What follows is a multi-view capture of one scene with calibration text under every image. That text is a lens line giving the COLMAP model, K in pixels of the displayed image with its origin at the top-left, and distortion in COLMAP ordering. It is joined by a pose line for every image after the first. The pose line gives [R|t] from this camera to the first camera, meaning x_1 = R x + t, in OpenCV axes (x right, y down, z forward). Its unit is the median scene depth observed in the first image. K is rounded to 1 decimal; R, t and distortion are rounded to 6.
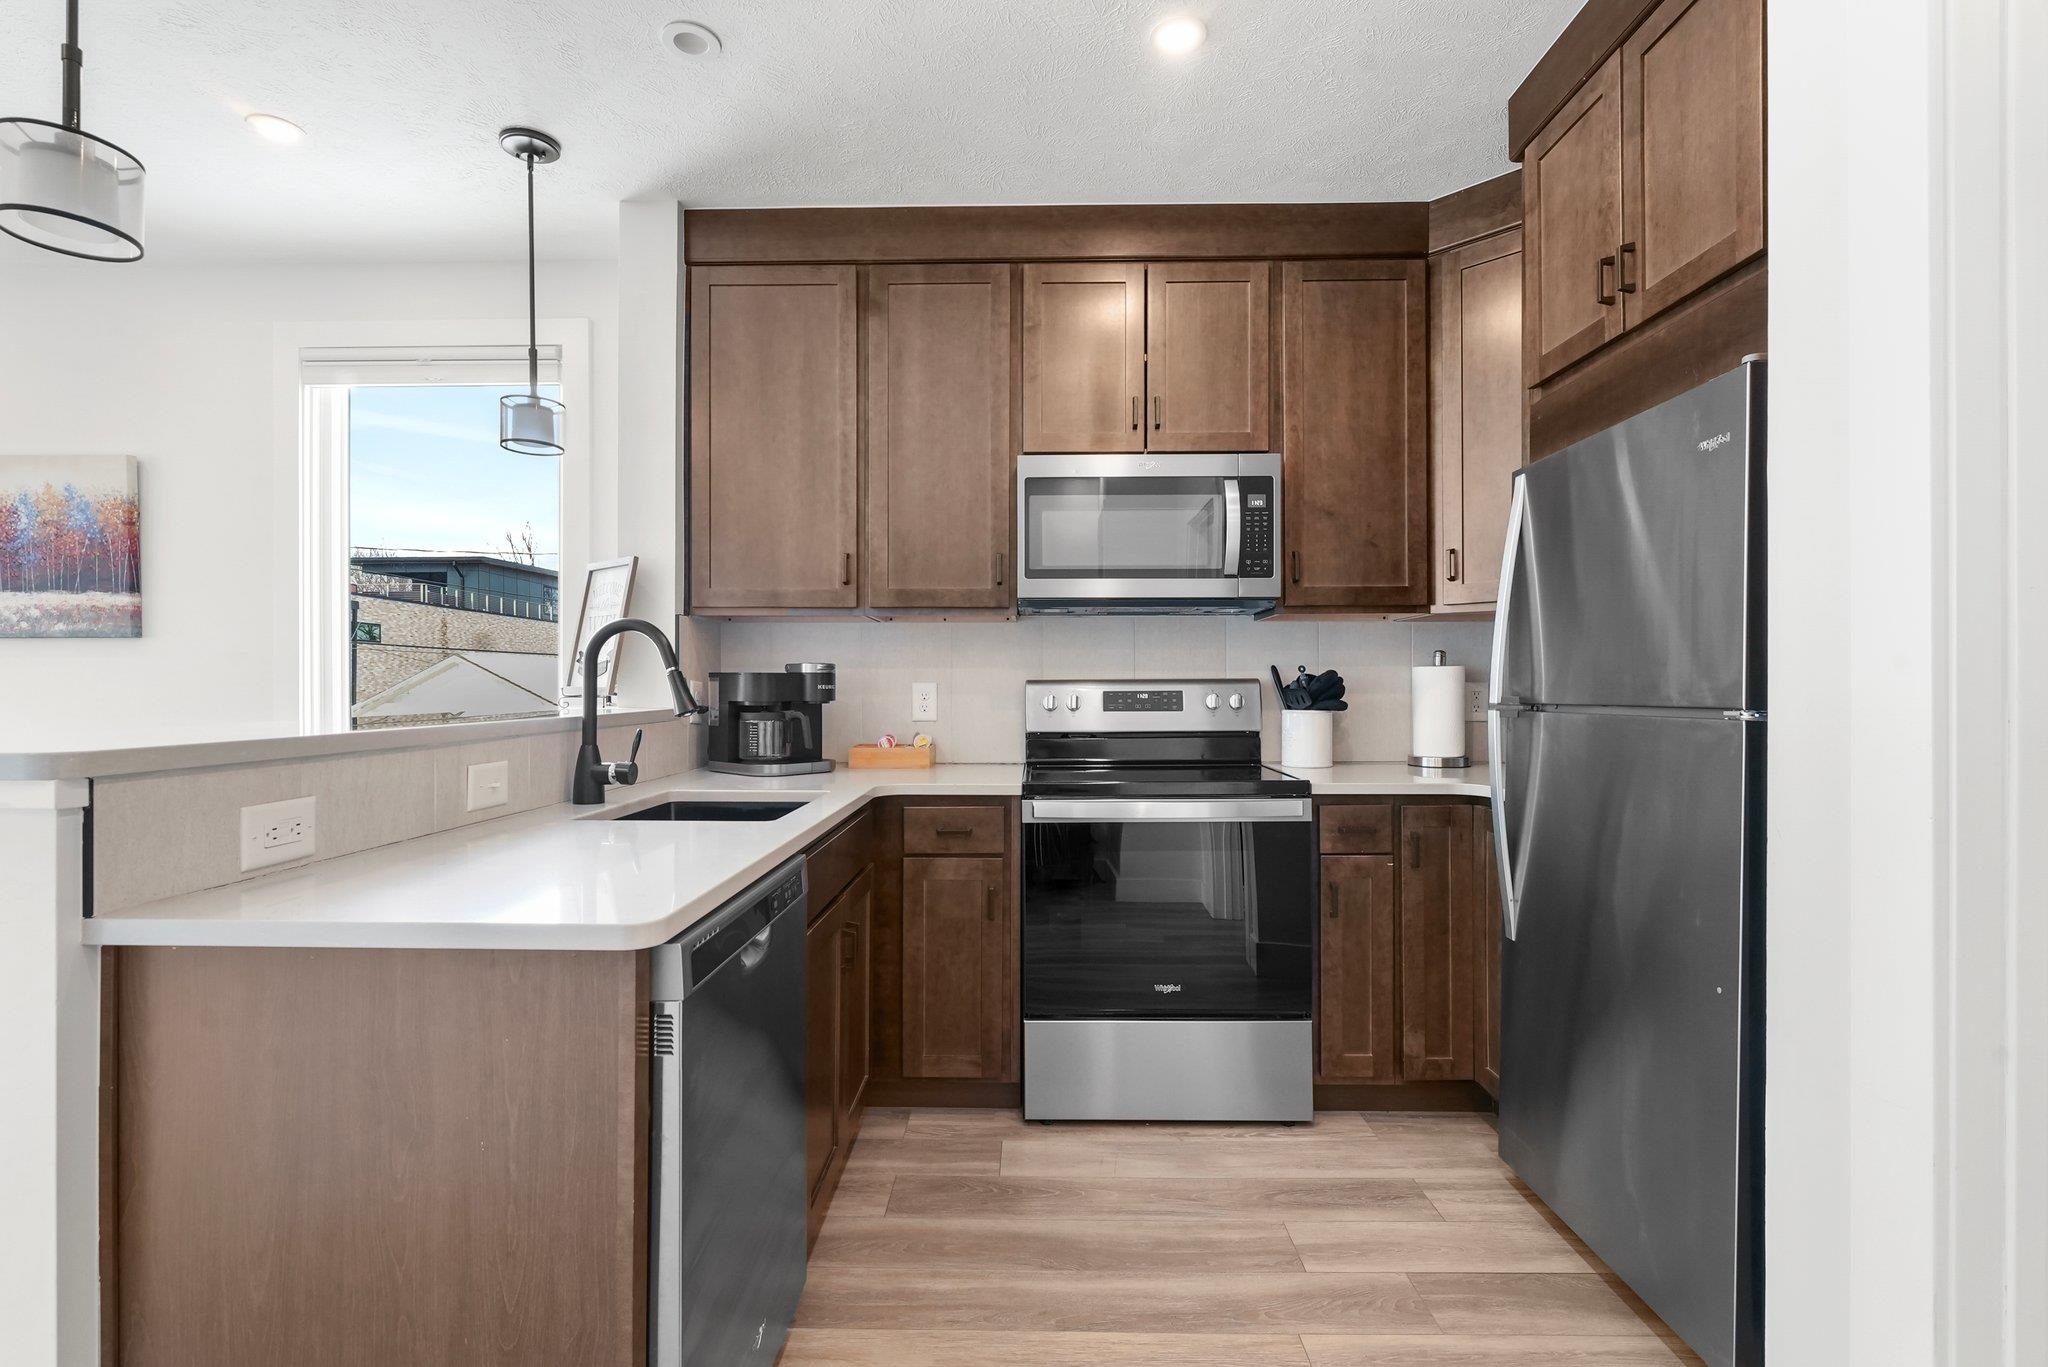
lens RADIAL K [[946.1, 0, 1024.0], [0, 946.1, 683.5], [0, 0, 1]] dist [0.000974, 0.000515]
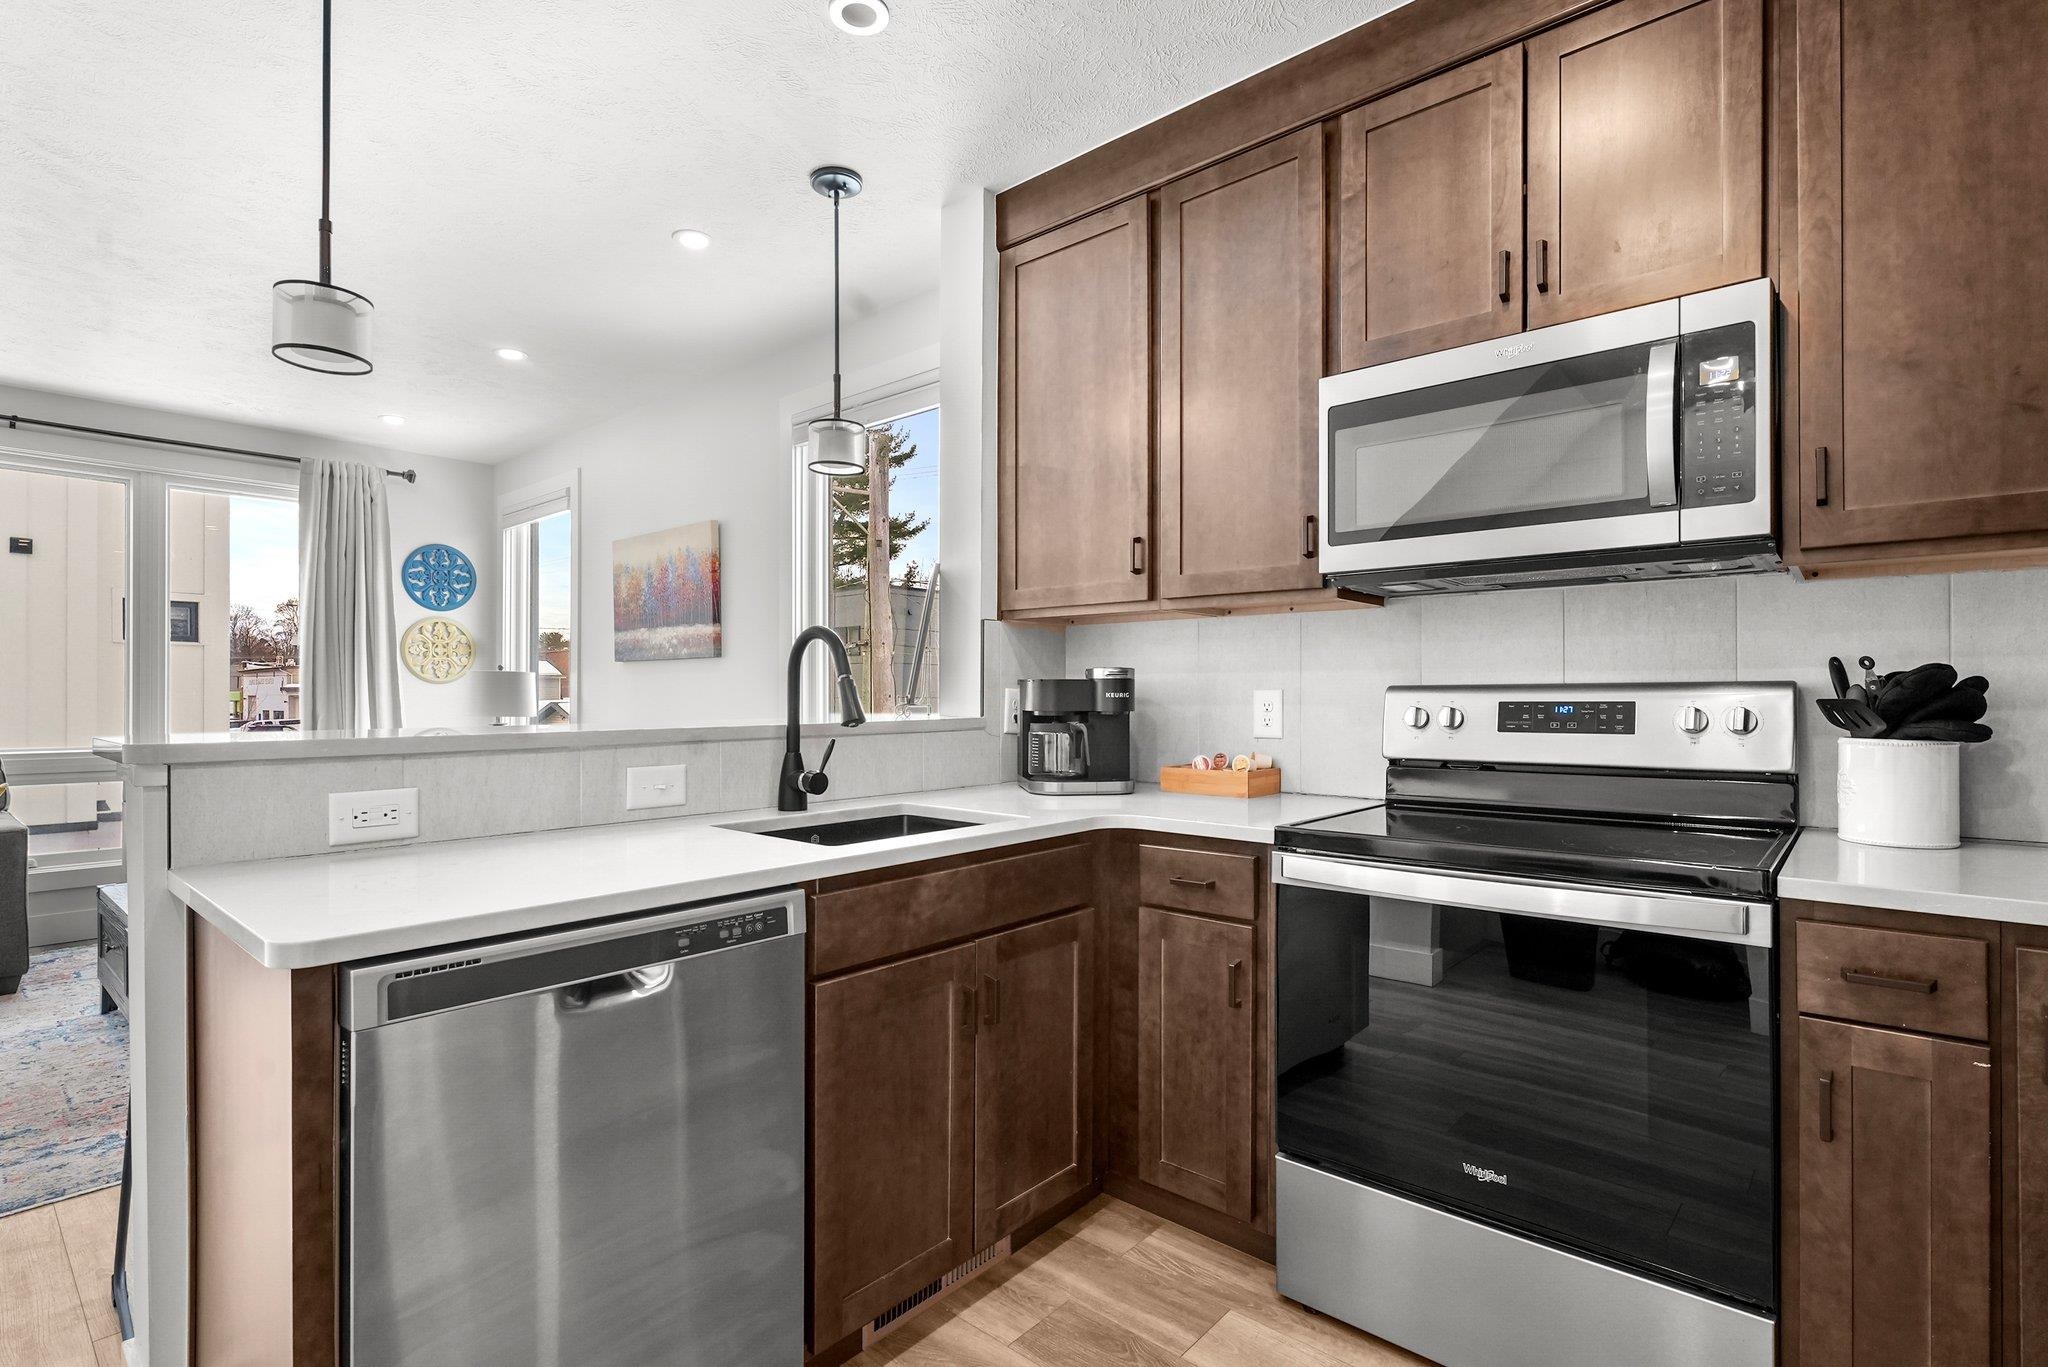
lens RADIAL K [[974.0, 0, 1018.4], [0, 974.0, 689.4], [0, 0, 1]] dist [0.000150, -0.000043]
pose [[0.760787, -0.003112, -0.648994, 0.304856], [0.002301, 0.999995, -0.002098, 0.000022], [0.648997, 0.000103, 0.760791, 0.275858]]
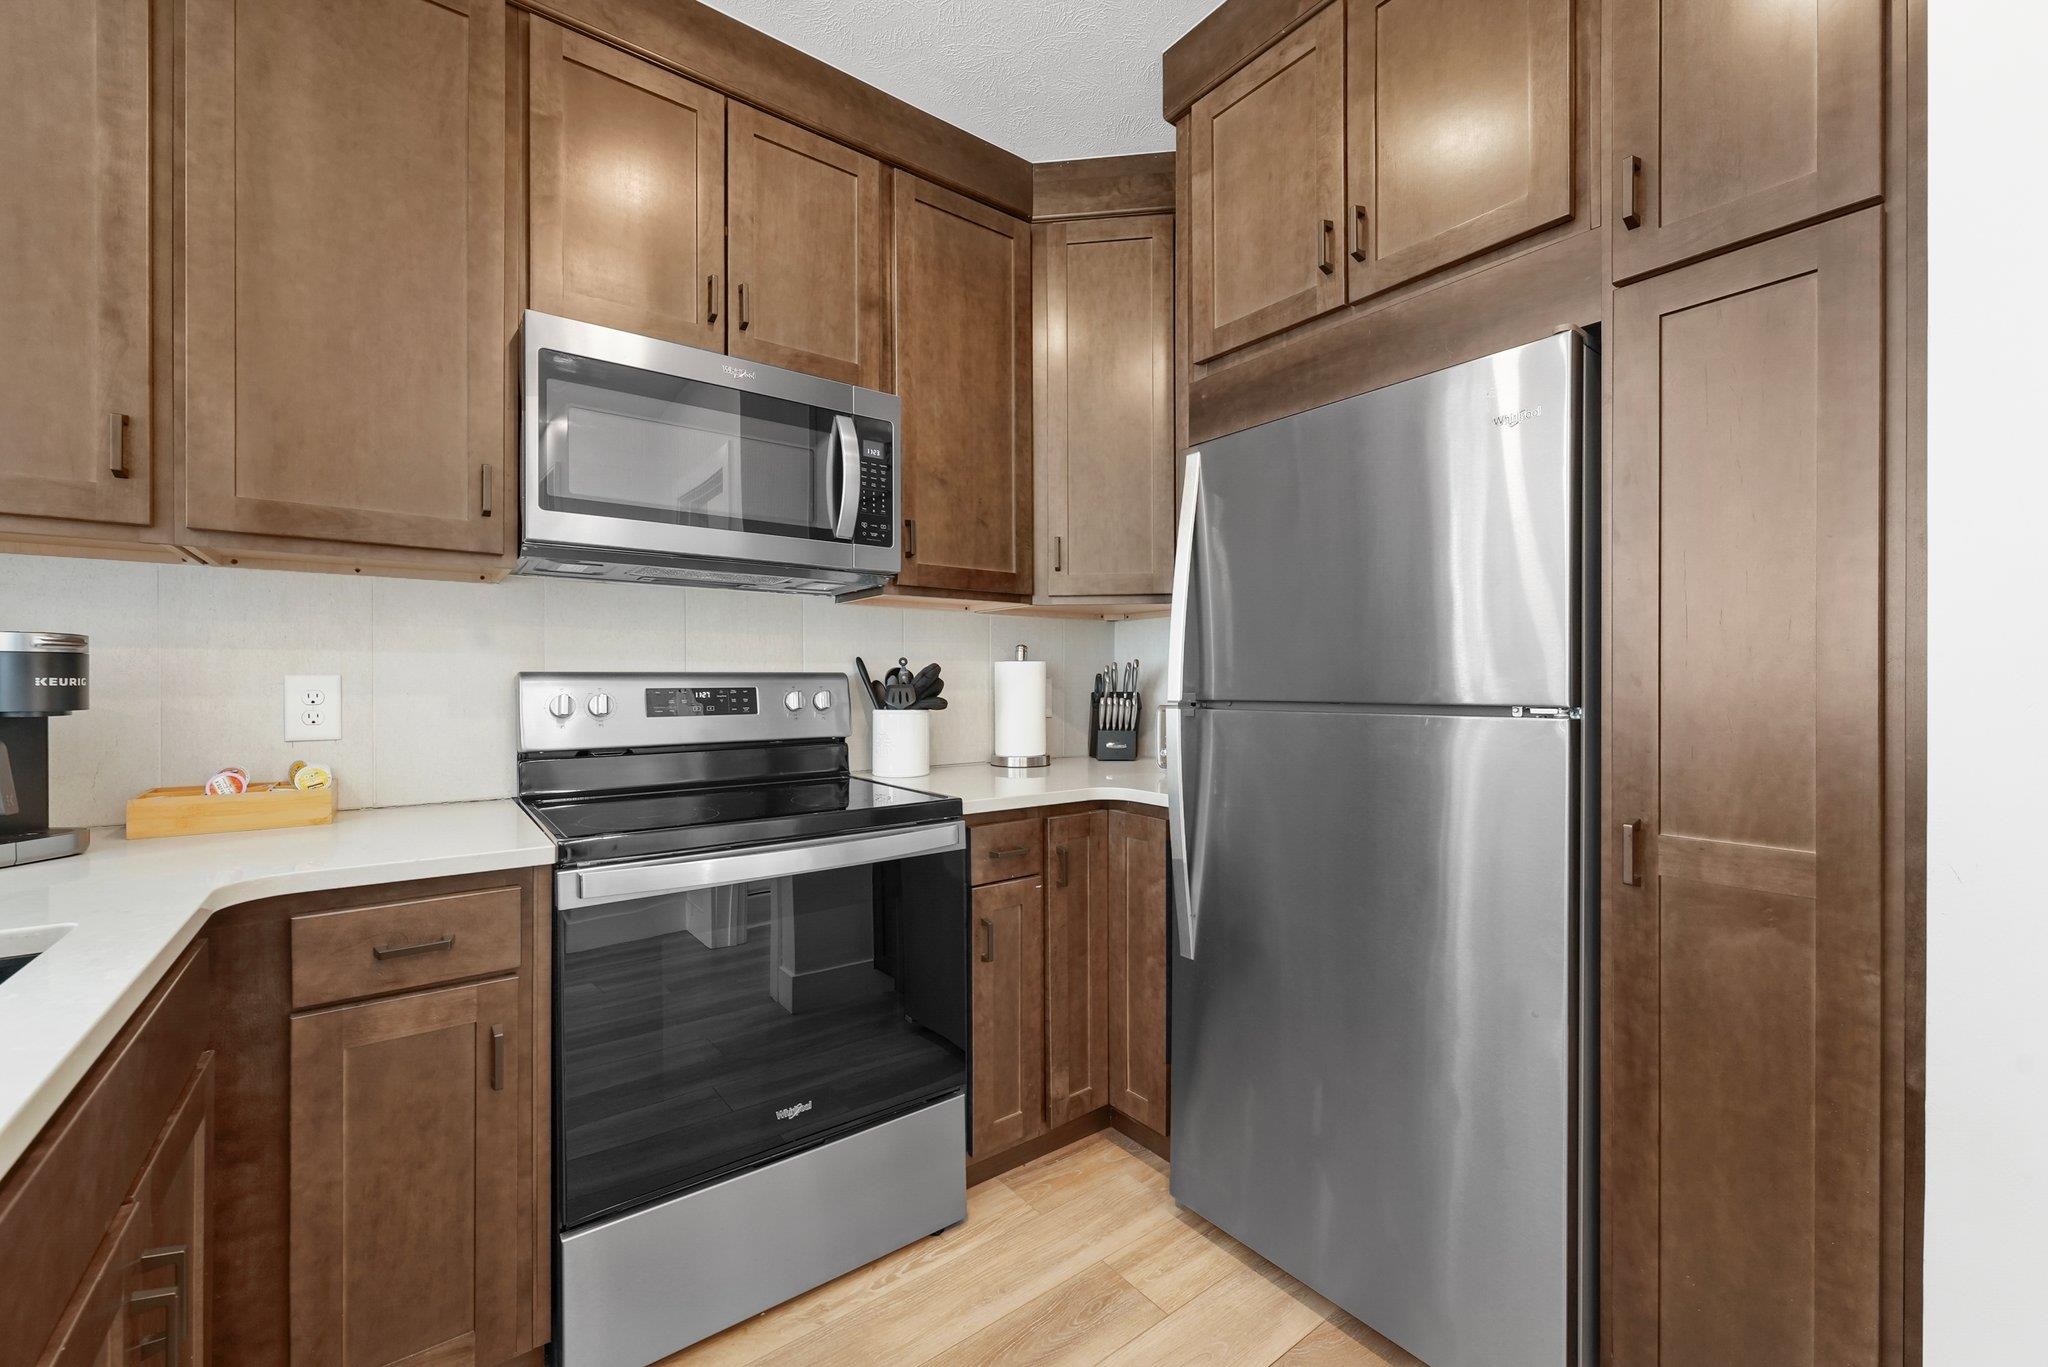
lens RADIAL K [[818.4, 0, 1018.7], [0, 818.4, 685.3], [0, 0, 1]] dist [-0.000395, 0.000091]
pose [[0.790541, -0.000719, 0.612408, -0.079951], [-0.002809, 0.999985, 0.004800, 0.002101], [-0.612402, -0.005515, 0.790527, 0.378094]]
